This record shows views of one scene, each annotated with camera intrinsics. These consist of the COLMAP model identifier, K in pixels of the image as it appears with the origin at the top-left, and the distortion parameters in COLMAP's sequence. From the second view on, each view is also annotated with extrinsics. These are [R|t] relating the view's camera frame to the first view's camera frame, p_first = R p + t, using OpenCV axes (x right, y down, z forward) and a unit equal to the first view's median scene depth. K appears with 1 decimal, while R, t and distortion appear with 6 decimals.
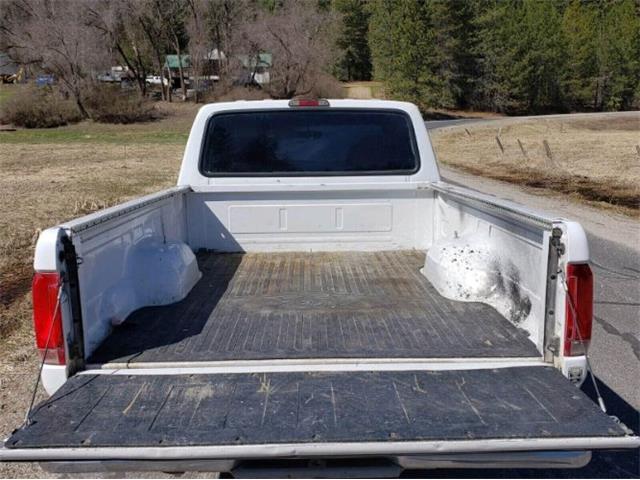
lens RADIAL K [[604.4, 0, 320.0], [0, 604.4, 240.0], [0, 0, 1]] dist [0.005356, 0.005858]
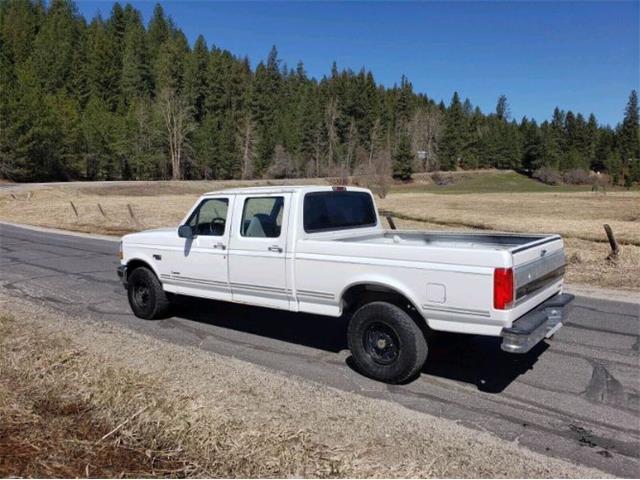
lens RADIAL K [[494.9, 0, 314.8], [0, 494.9, 237.4], [0, 0, 1]] dist [0.063858, -0.097917]
pose [[0.633661, -0.058624, 0.771386, -0.059164], [0.130893, 0.990873, -0.032219, -0.002376], [-0.762457, 0.121385, 0.635551, 0.007914]]
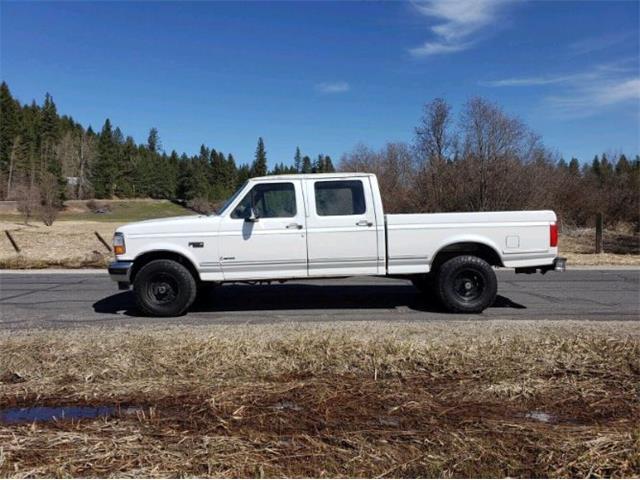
lens RADIAL K [[494.9, 0, 314.8], [0, 494.9, 237.4], [0, 0, 1]] dist [0.063858, -0.097917]
pose [[0.005074, -0.020111, 0.999785, -0.088491], [0.181930, 0.983131, 0.018852, -0.004401], [-0.983298, 0.181796, 0.008647, 0.060168]]
